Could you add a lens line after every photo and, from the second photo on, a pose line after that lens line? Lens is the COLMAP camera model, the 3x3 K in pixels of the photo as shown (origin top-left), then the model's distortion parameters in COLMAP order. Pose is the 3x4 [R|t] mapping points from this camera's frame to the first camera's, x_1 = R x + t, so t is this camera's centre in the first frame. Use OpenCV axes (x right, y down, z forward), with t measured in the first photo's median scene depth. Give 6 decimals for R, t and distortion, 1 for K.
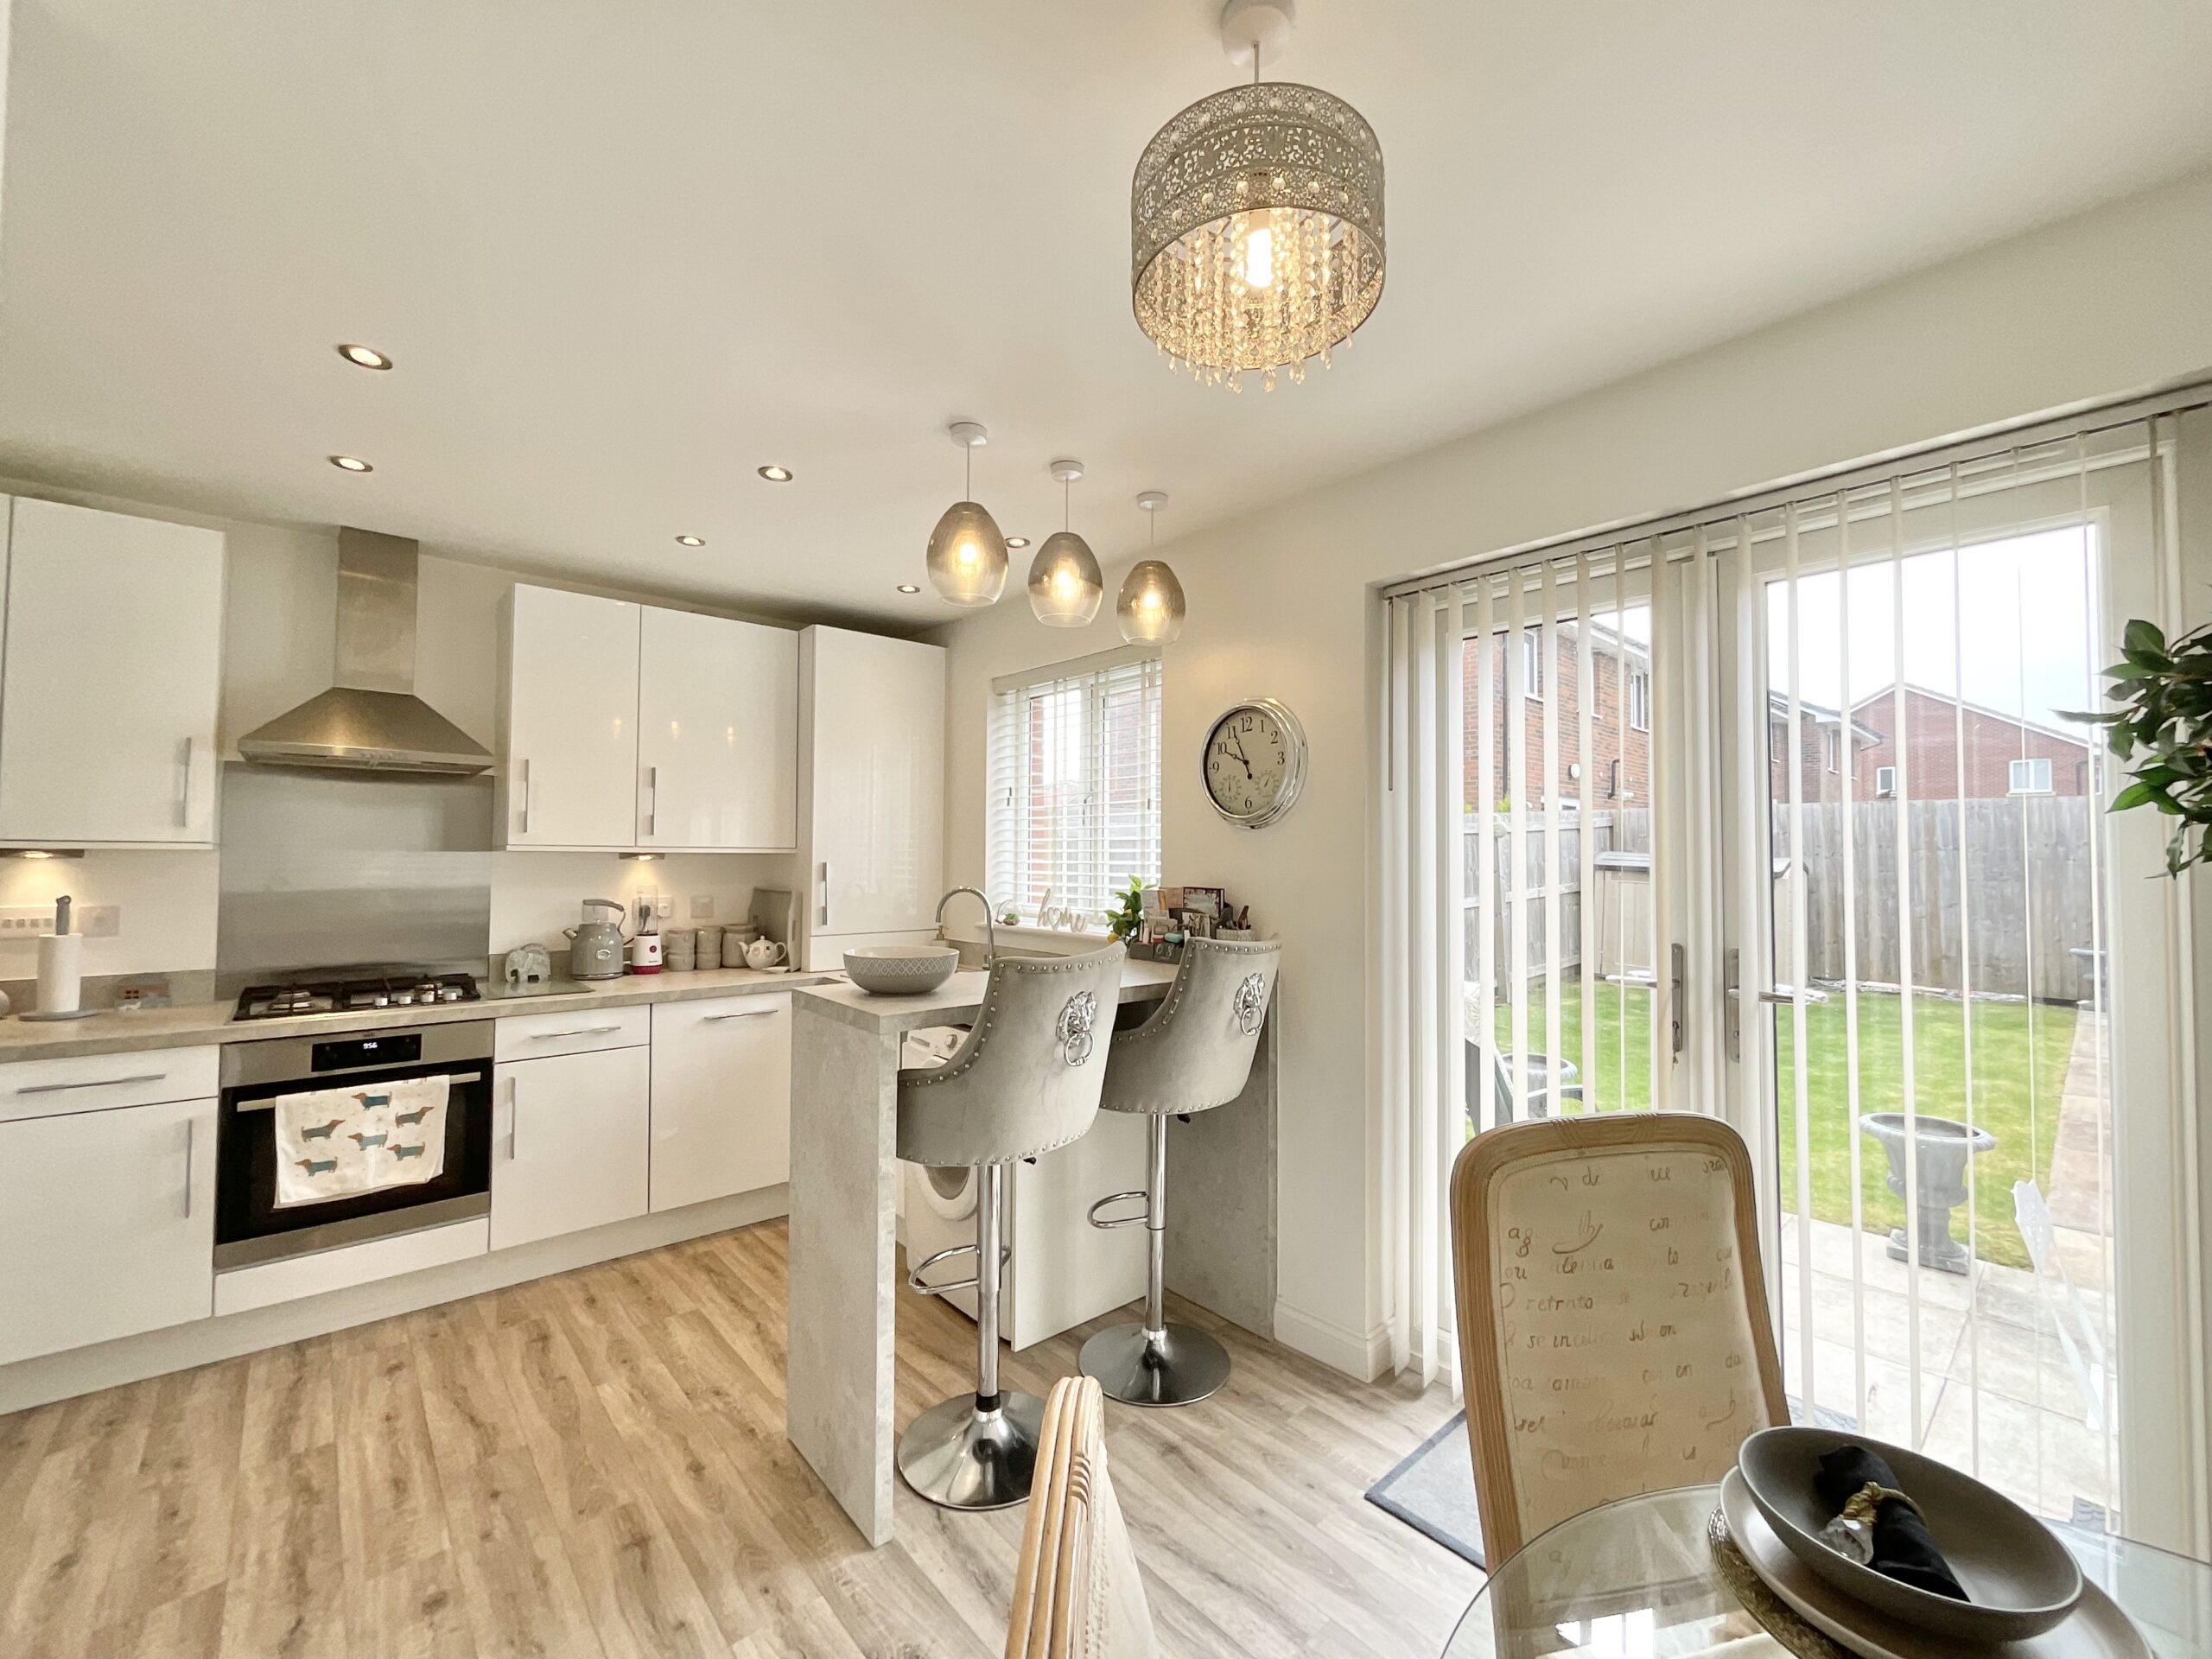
lens RADIAL K [[890.9, 0, 1104.2], [0, 890.9, 835.1], [0, 0, 1]] dist [0.001445, 0.000633]
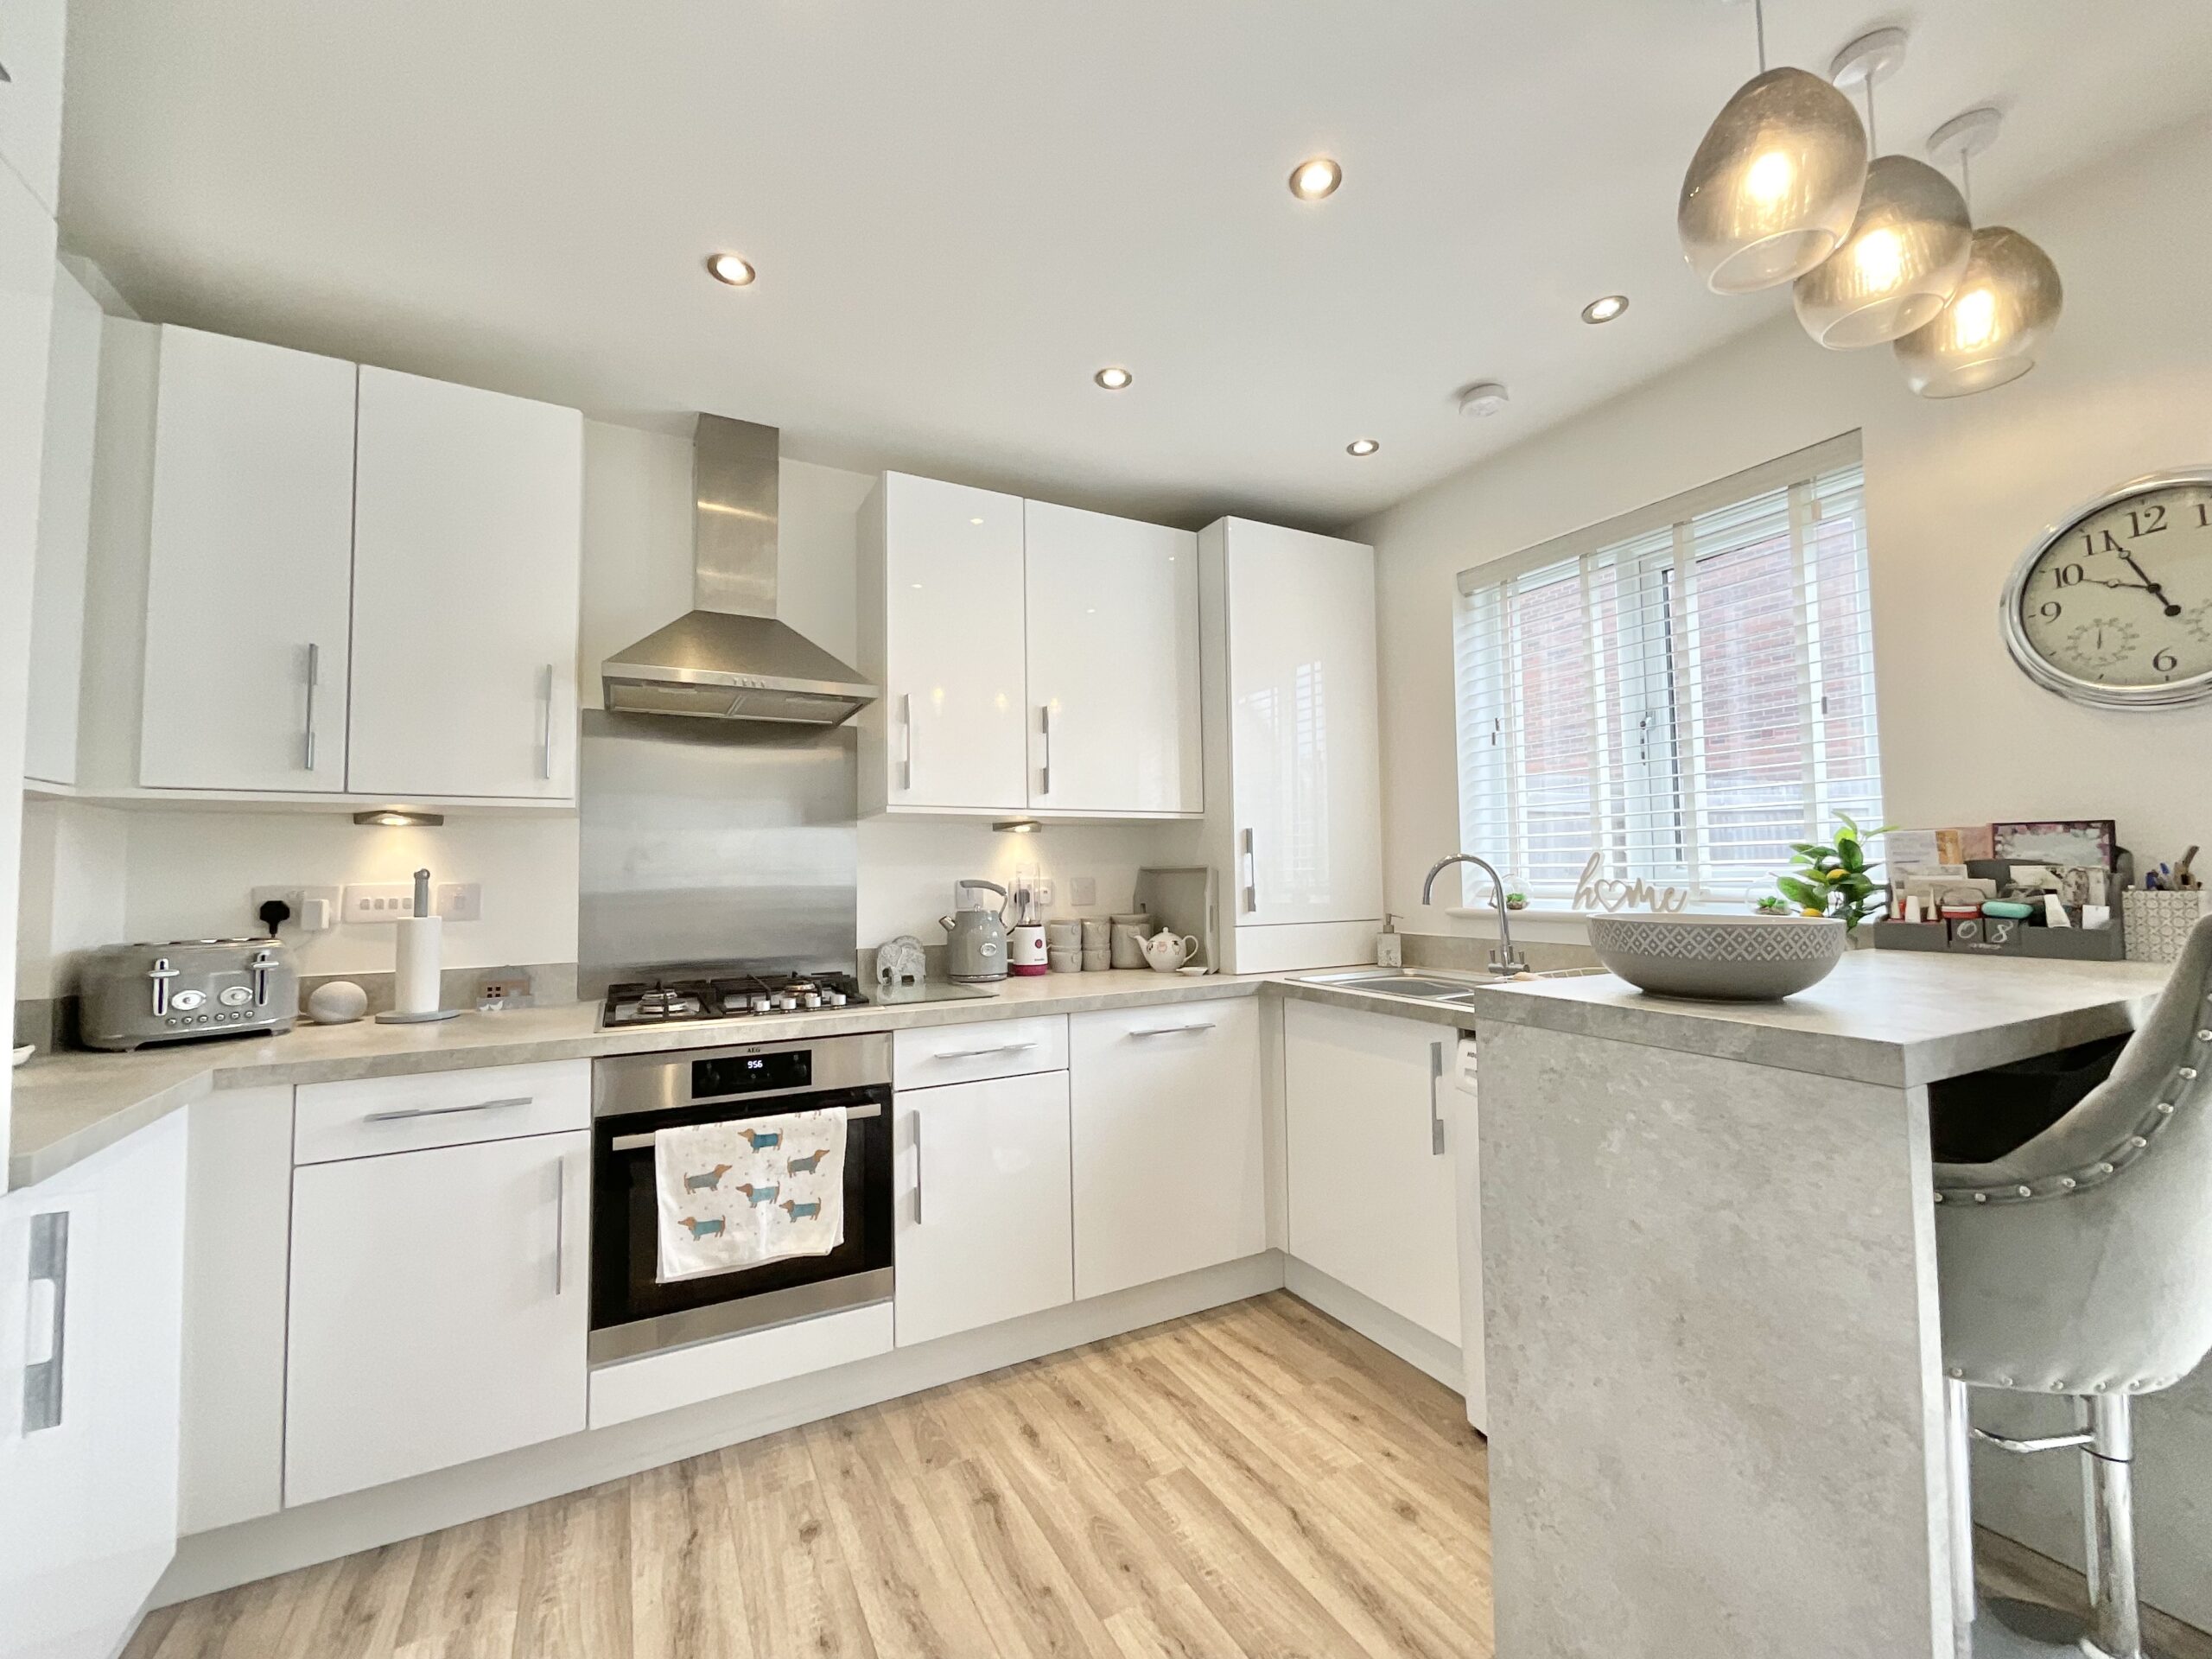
lens RADIAL K [[890.9, 0, 1104.2], [0, 890.9, 835.1], [0, 0, 1]] dist [0.001445, 0.000633]
pose [[0.974951, -0.030020, -0.220383, -0.351021], [0.026108, 0.999446, -0.020642, 0.063988], [0.220881, 0.014371, 0.975195, 0.318300]]
